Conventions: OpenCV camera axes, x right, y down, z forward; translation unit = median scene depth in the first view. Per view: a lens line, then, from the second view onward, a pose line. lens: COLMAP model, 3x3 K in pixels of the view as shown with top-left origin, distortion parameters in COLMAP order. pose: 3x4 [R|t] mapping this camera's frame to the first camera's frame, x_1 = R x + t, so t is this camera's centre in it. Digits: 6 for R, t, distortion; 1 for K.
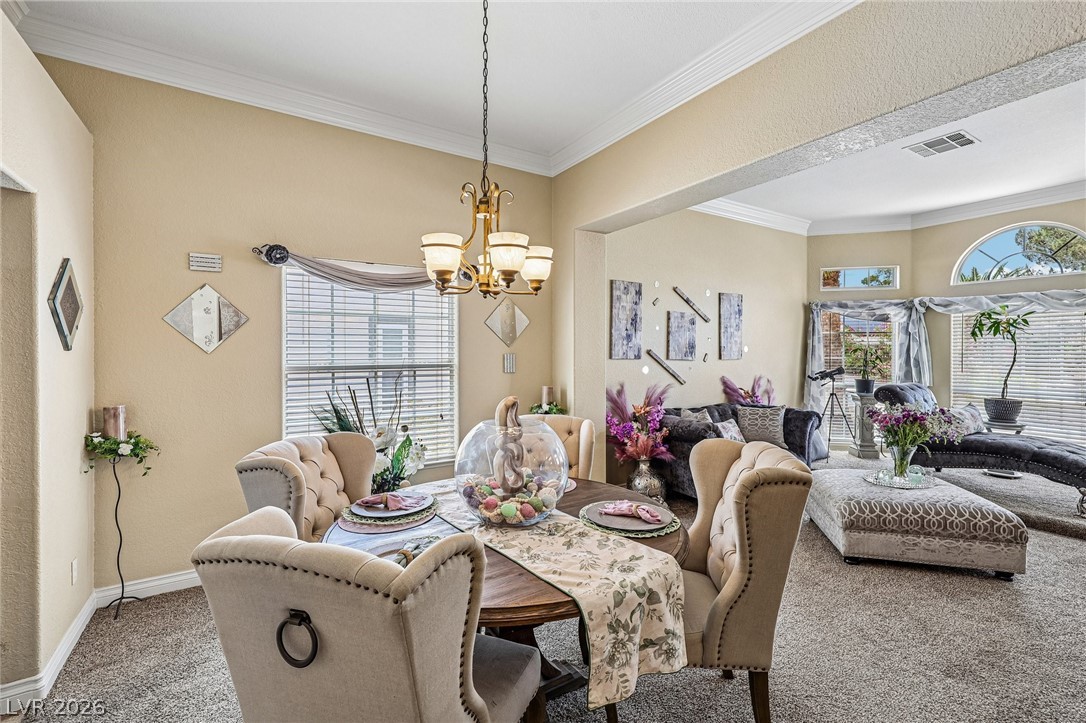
lens RADIAL K [[475.5, 0, 545.2], [0, 475.5, 355.0], [0, 0, 1]] dist [0.006511, 0.000168]
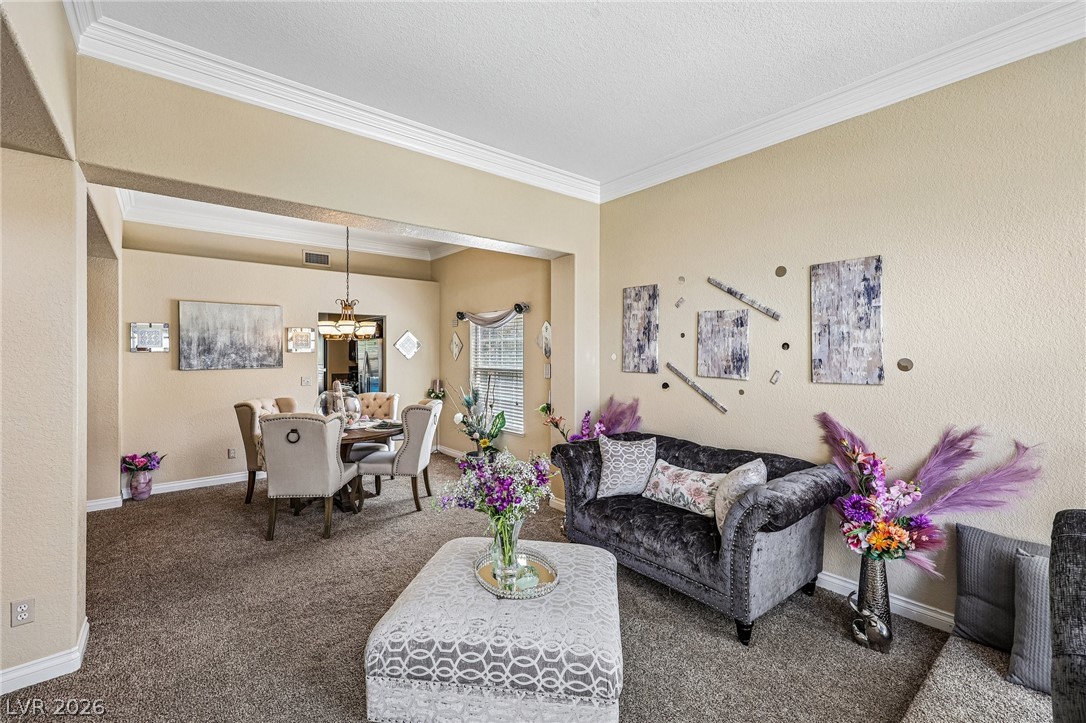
lens RADIAL K [[464.3, 0, 544.3], [0, 464.3, 349.1], [0, 0, 1]] dist [0.001638, 0.000043]
pose [[0.122748, -0.006710, -0.992415, 1.014418], [-0.004383, 0.999964, -0.007303, -0.028301], [0.992428, 0.005246, 0.122715, 0.705539]]
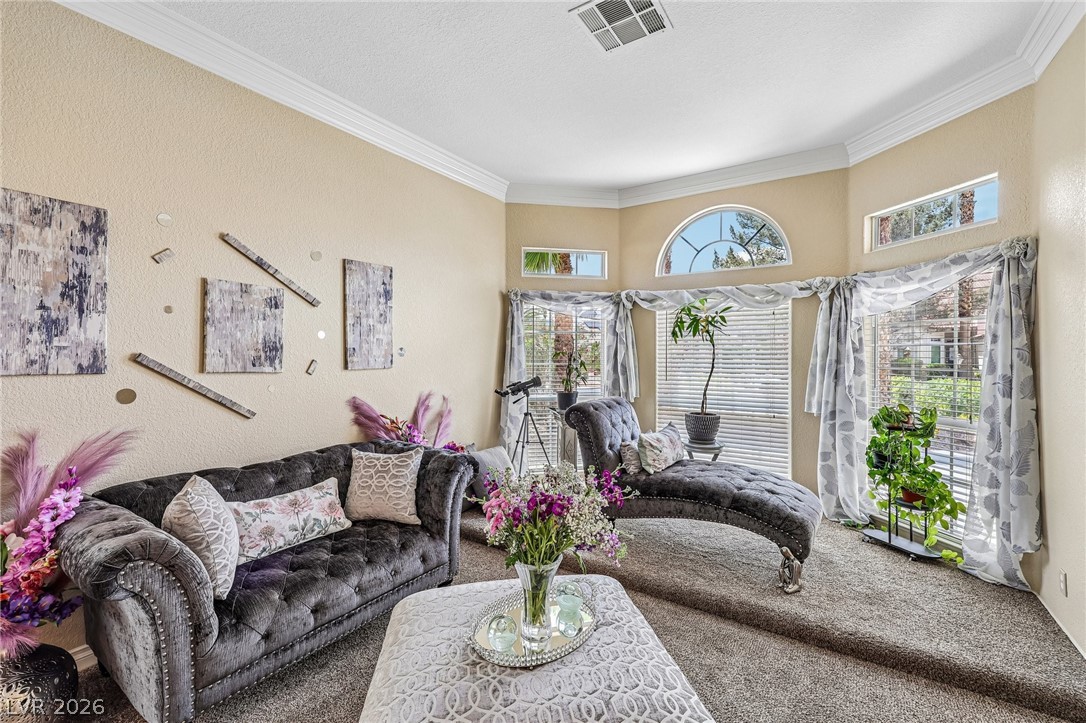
lens RADIAL K [[459.9, 0, 545.7], [0, 459.9, 358.4], [0, 0, 1]] dist [0.001112, 0.000256]
pose [[0.909623, -0.003259, 0.415423, 0.409805], [0.002342, 0.999994, 0.002717, -0.006712], [-0.415429, -0.001499, 0.909624, 0.419868]]
